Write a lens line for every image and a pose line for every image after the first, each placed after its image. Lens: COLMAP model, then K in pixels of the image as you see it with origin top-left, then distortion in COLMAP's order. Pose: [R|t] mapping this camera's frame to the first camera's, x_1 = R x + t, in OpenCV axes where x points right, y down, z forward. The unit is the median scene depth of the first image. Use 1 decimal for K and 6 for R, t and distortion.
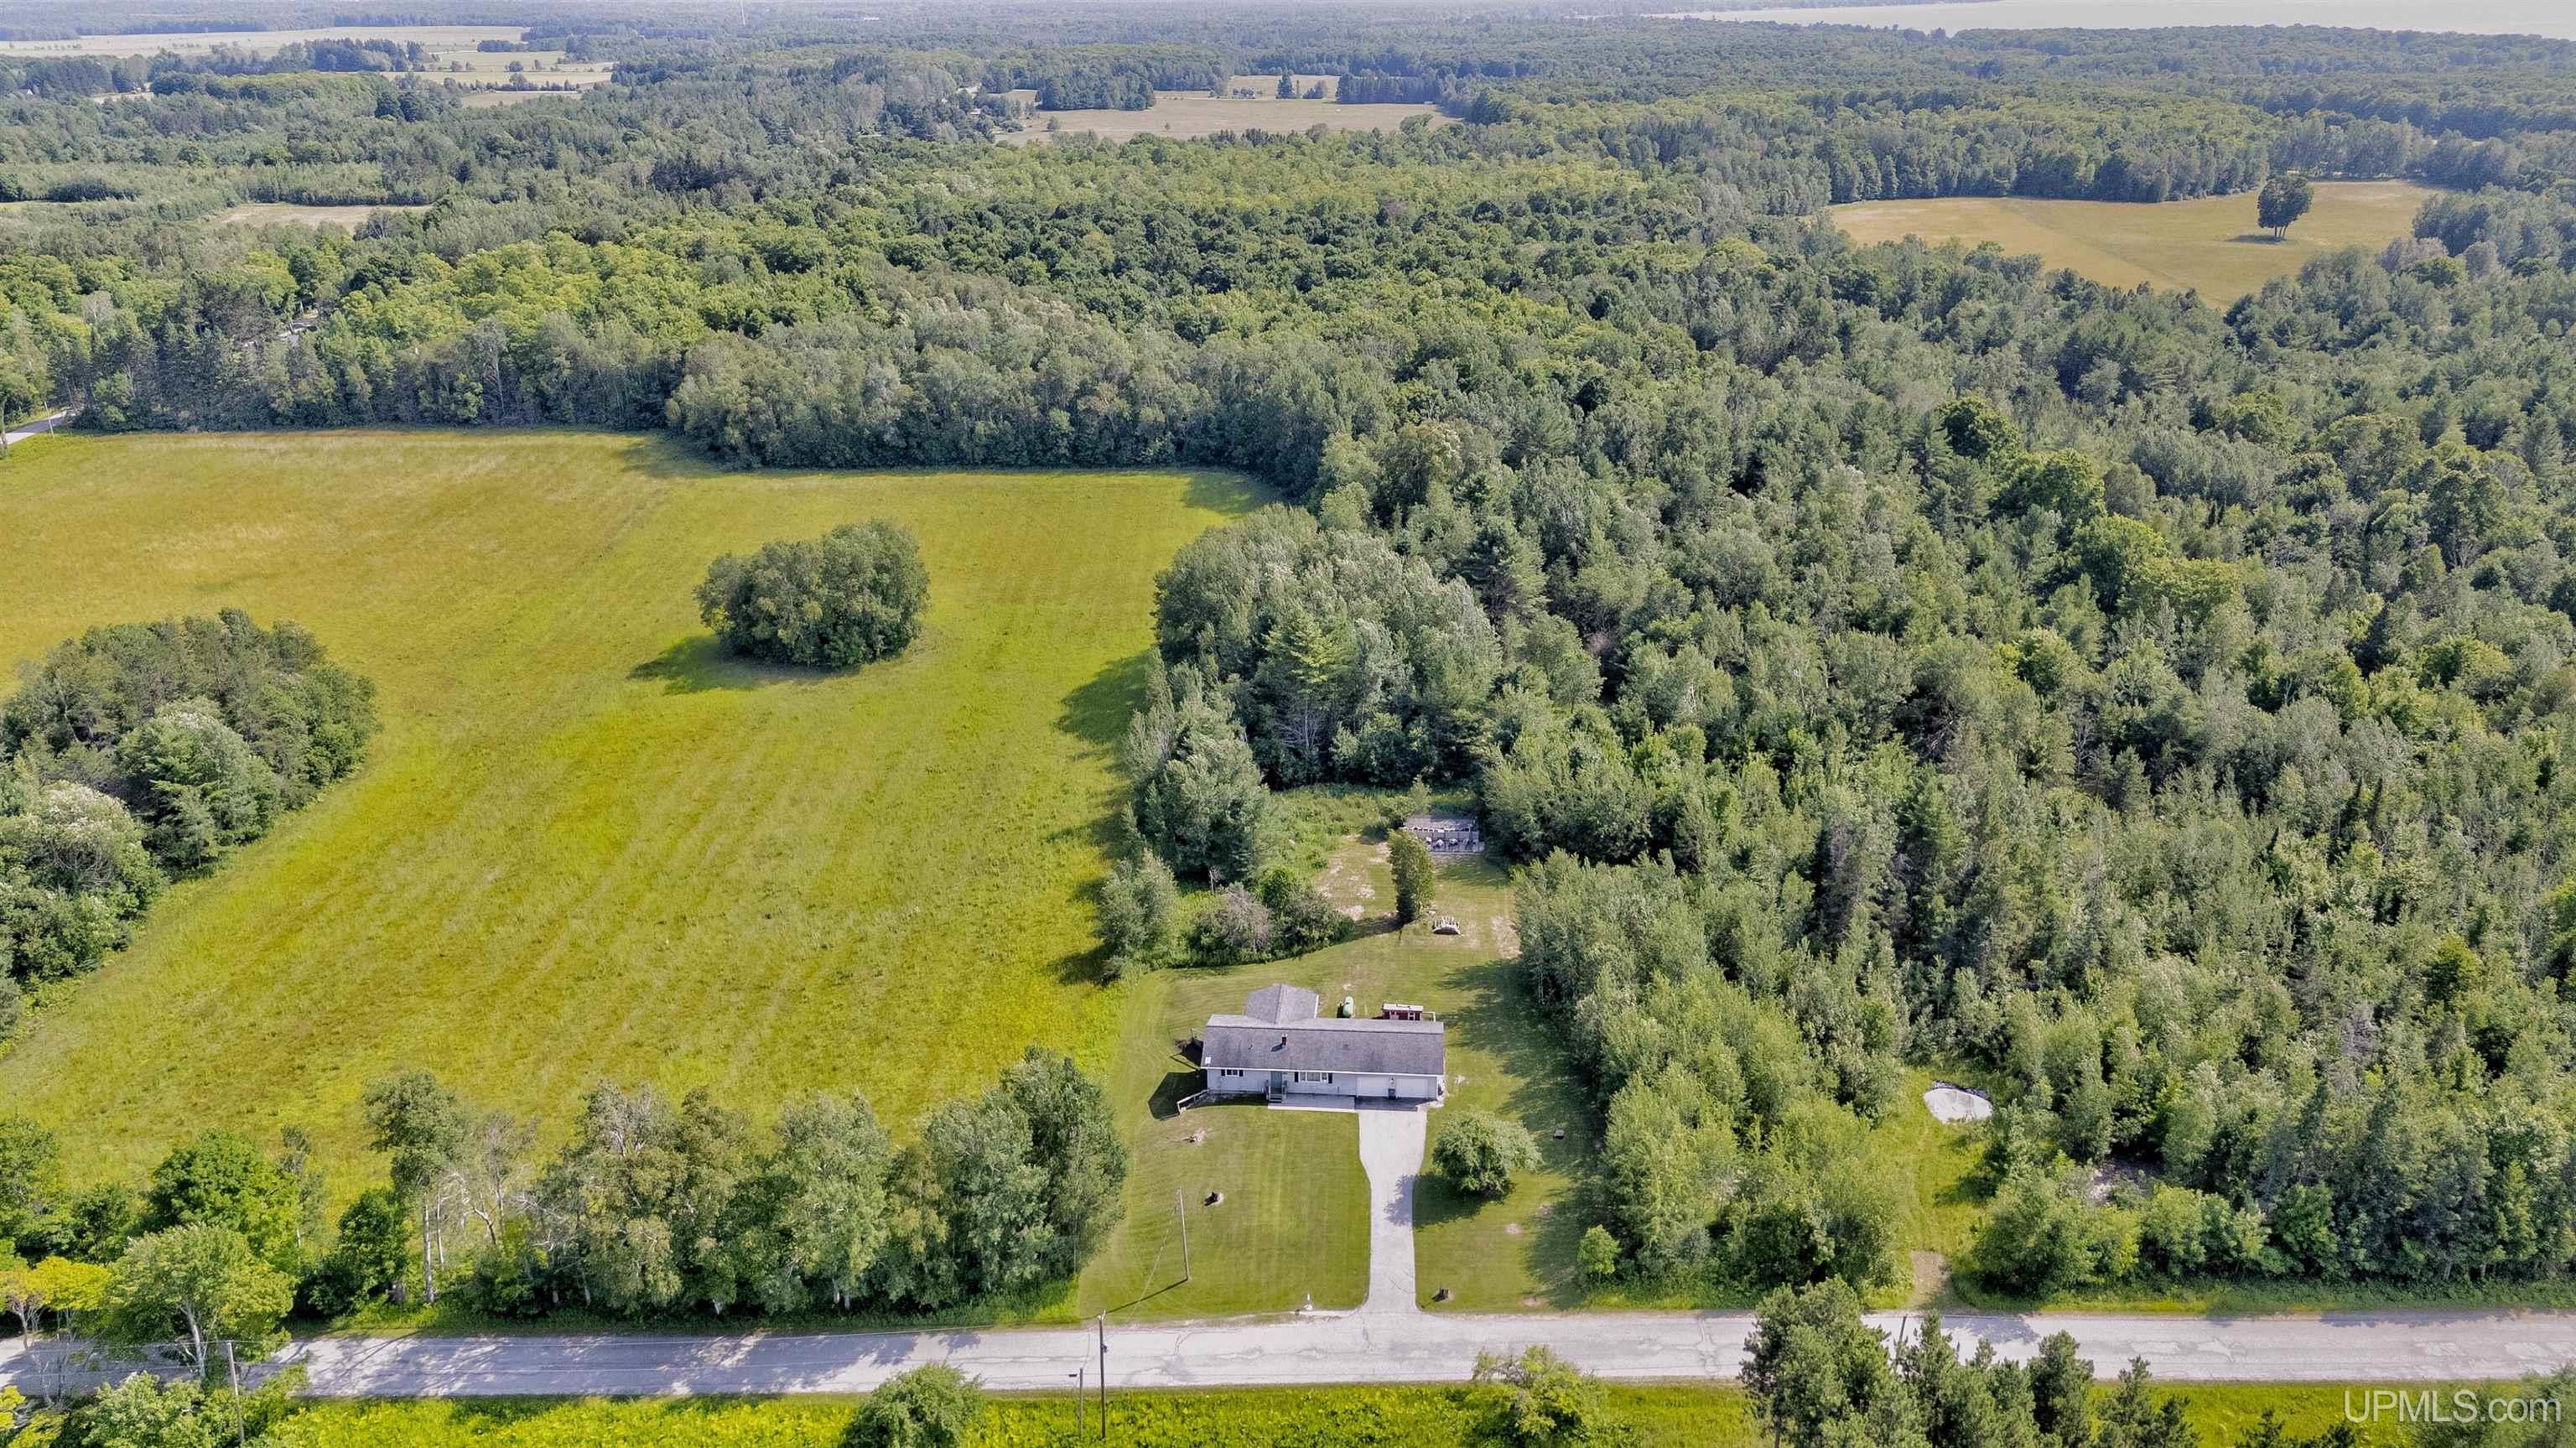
lens RADIAL K [[1816.4, 0, 1288.0], [0, 1816.4, 724.0], [0, 0, 1]] dist [0.065253, -0.061303]
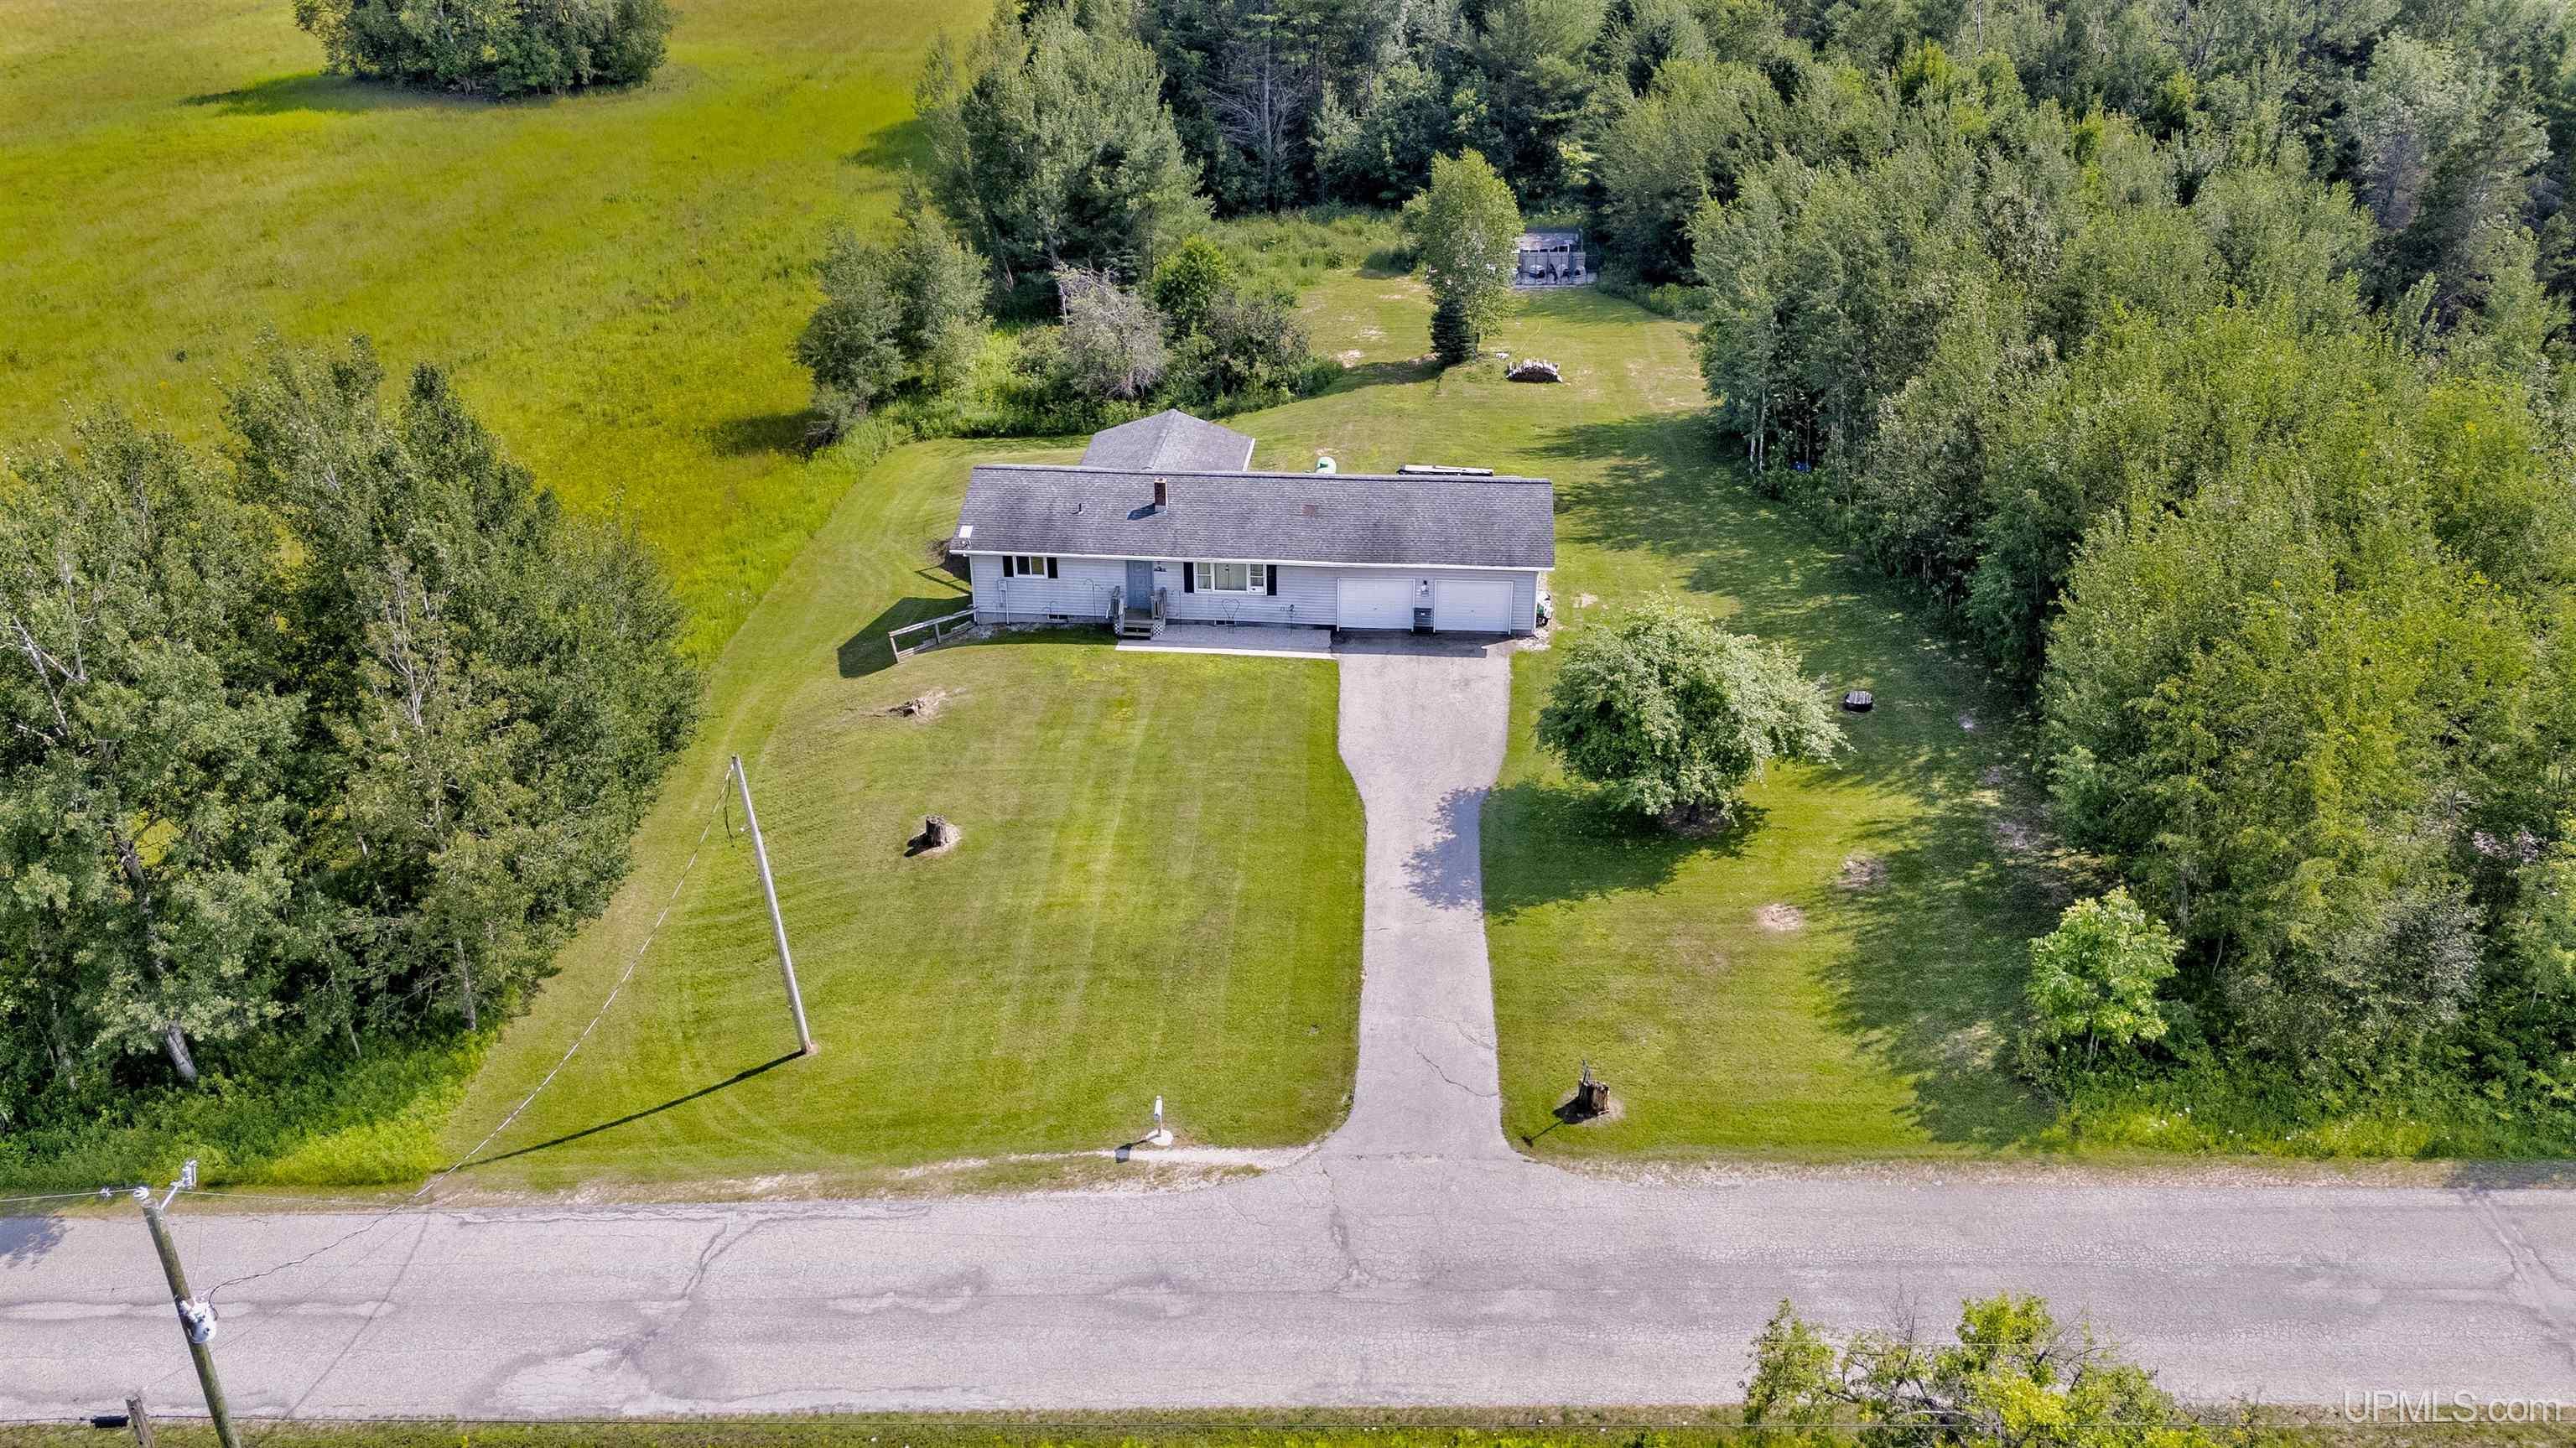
lens RADIAL K [[1816.4, 0, 1288.0], [0, 1816.4, 724.0], [0, 0, 1]] dist [0.065253, -0.061303]
pose [[0.999949, 0.008544, -0.005314, 0.029273], [-0.007956, 0.994728, 0.102241, 0.185158], [0.006160, -0.102194, 0.994745, 0.595719]]
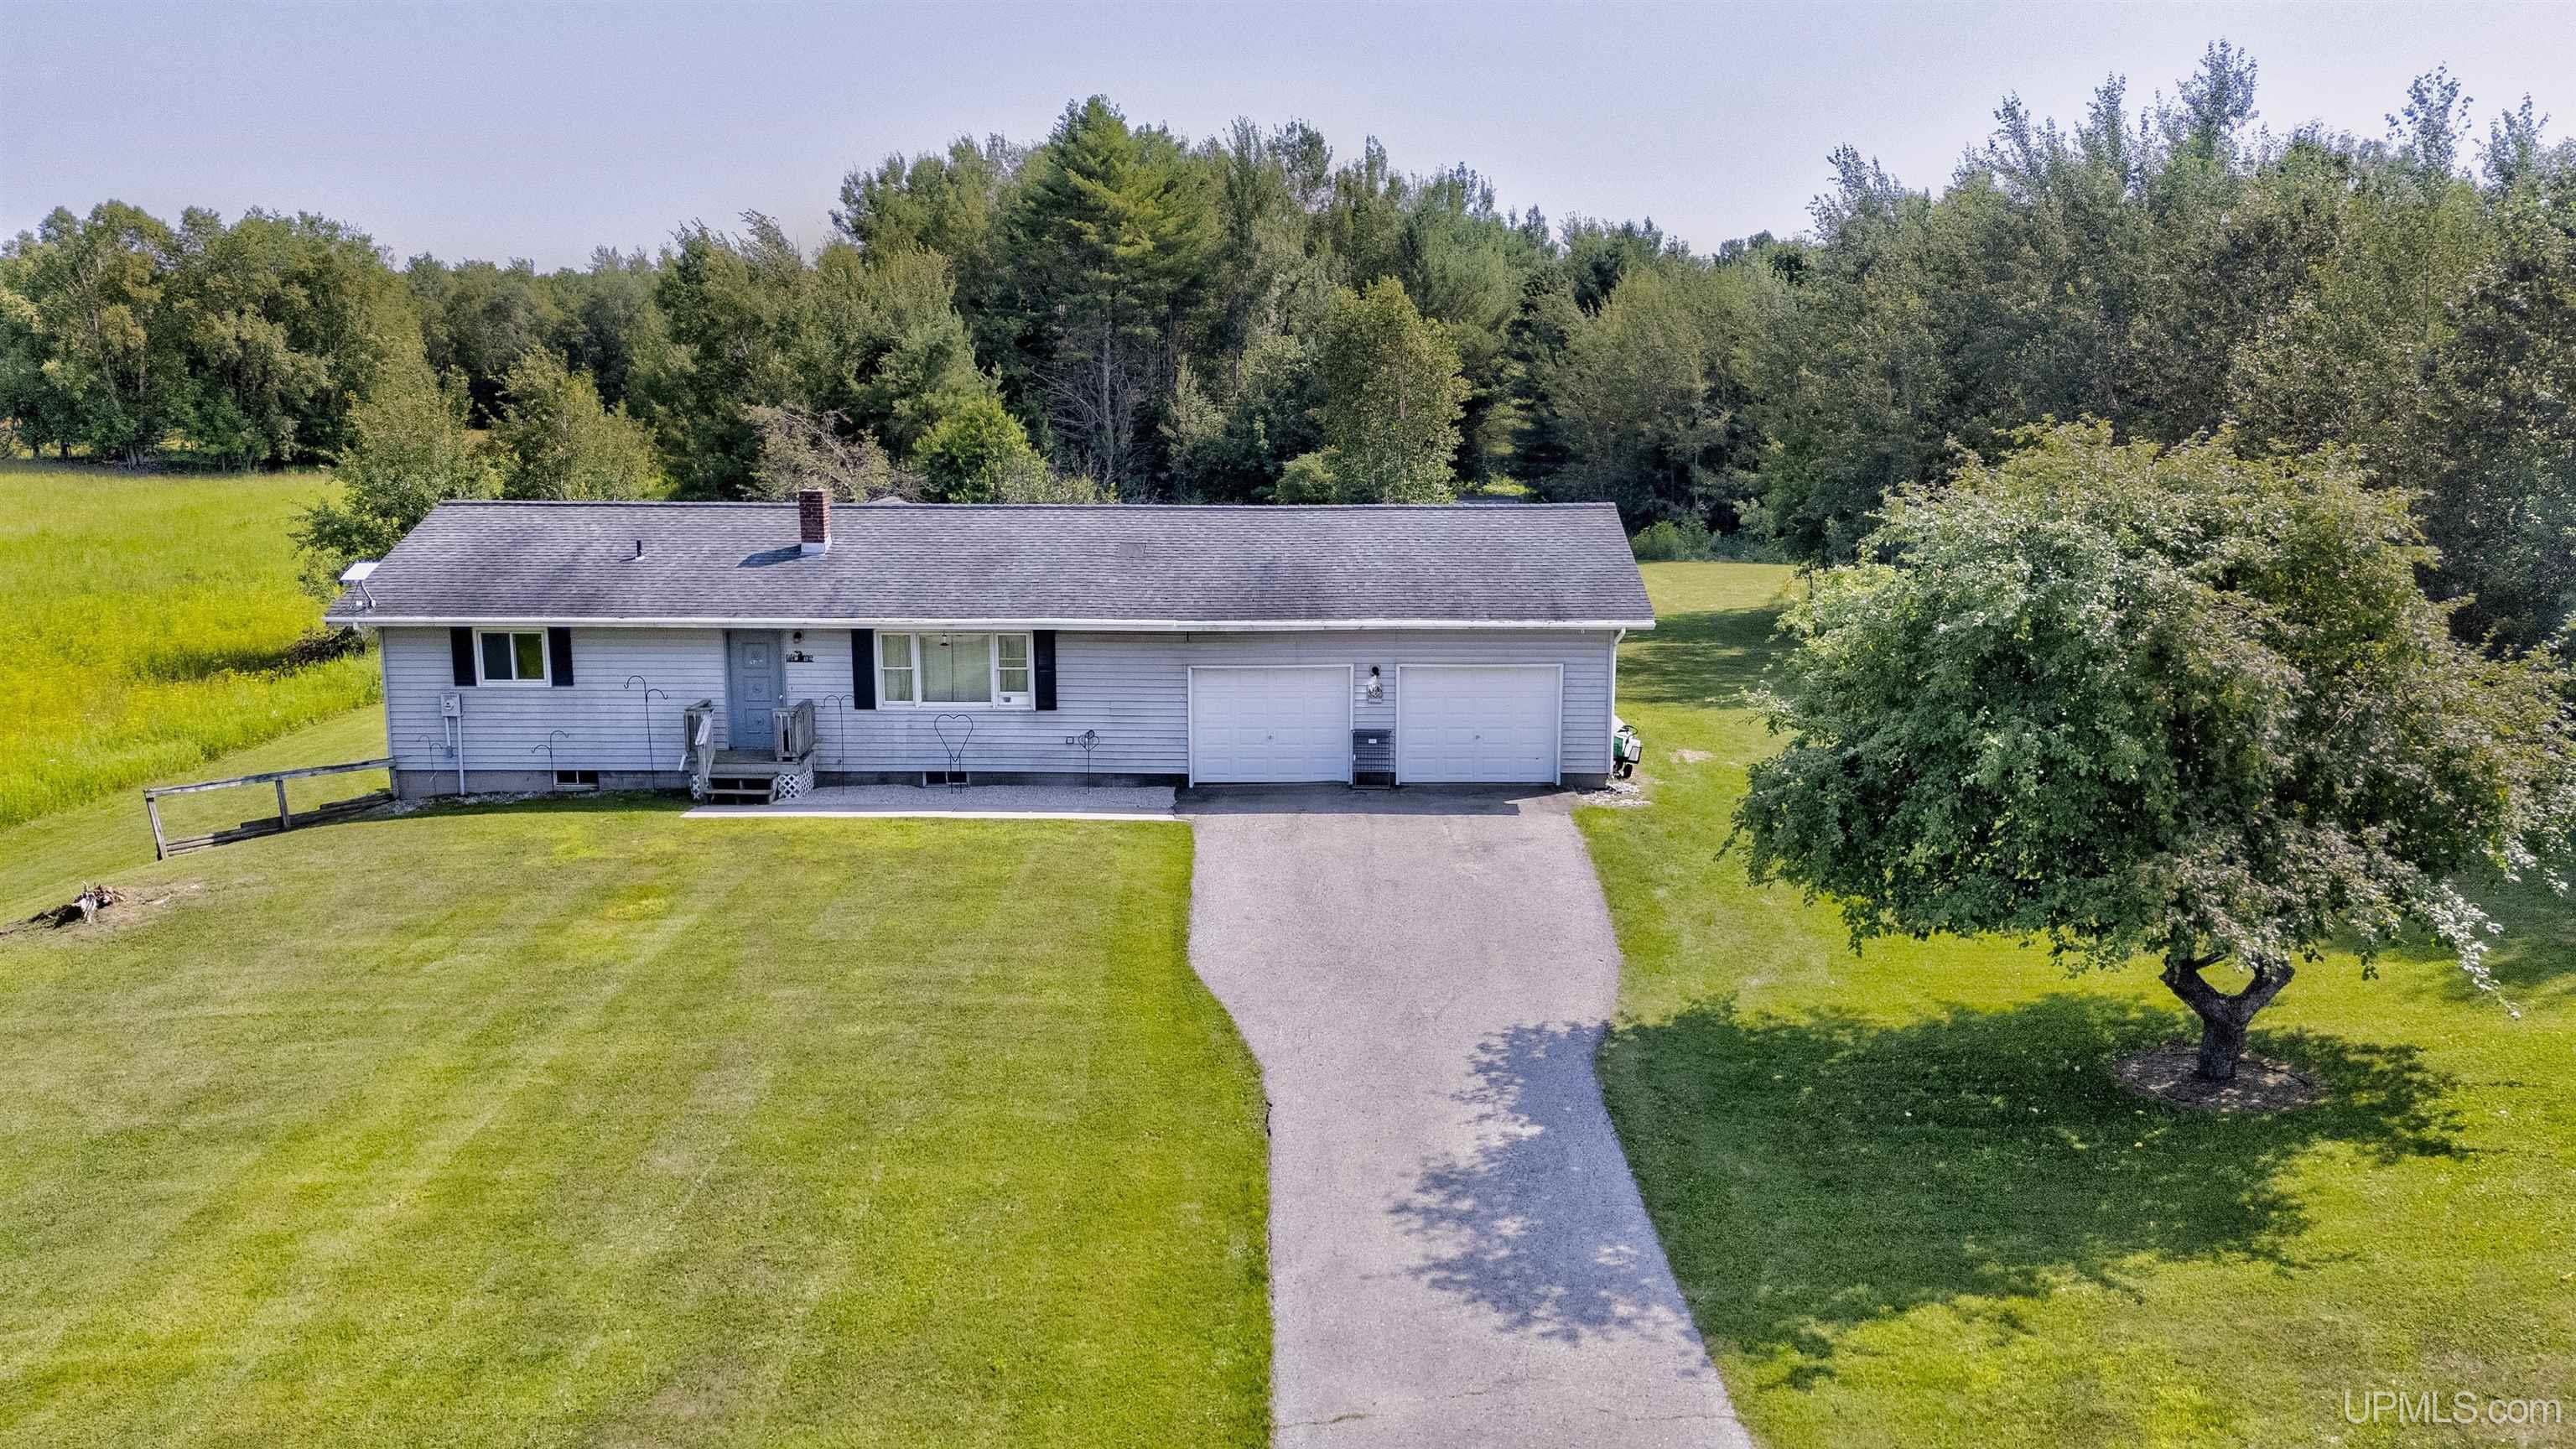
lens RADIAL K [[1816.5, 0, 1288.0], [0, 1816.5, 724.5], [0, 0, 1]] dist [0.065253, -0.061303]
pose [[0.998134, -0.004258, 0.060910, 0.036793], [0.016777, 0.978293, -0.206545, 0.238740], [-0.058708, 0.207182, 0.976539, 0.817739]]
